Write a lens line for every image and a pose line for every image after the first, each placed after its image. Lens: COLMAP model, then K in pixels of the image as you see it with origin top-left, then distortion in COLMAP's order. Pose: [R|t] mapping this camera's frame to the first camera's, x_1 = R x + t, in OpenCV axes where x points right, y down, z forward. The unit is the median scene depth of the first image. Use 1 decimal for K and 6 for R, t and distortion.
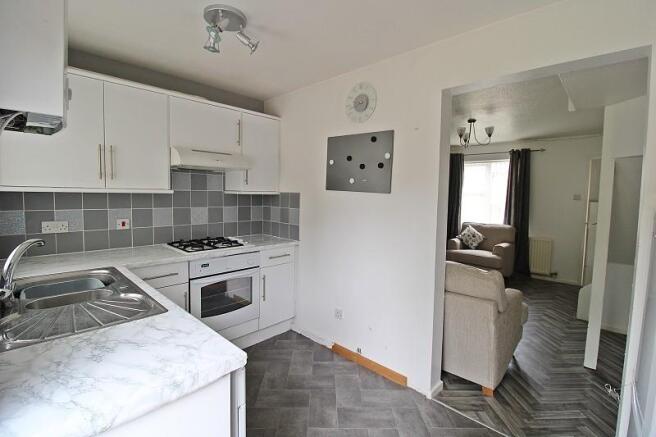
lens RADIAL K [[304.8, 0, 331.1], [0, 304.8, 213.2], [0, 0, 1]] dist [0.000334, -0.013692]
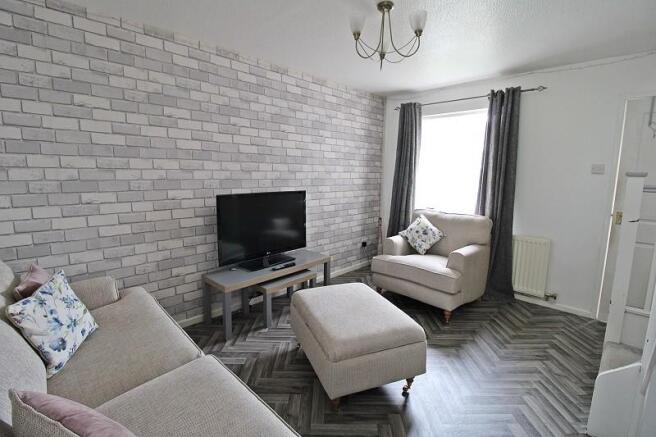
lens RADIAL K [[304.8, 0, 331.1], [0, 304.8, 213.2], [0, 0, 1]] dist [0.000334, -0.013692]
pose [[0.999756, -0.001350, -0.022035, 0.293461], [0.002968, 0.997286, 0.073566, -0.012176], [0.021876, -0.073613, 0.997047, 0.378428]]
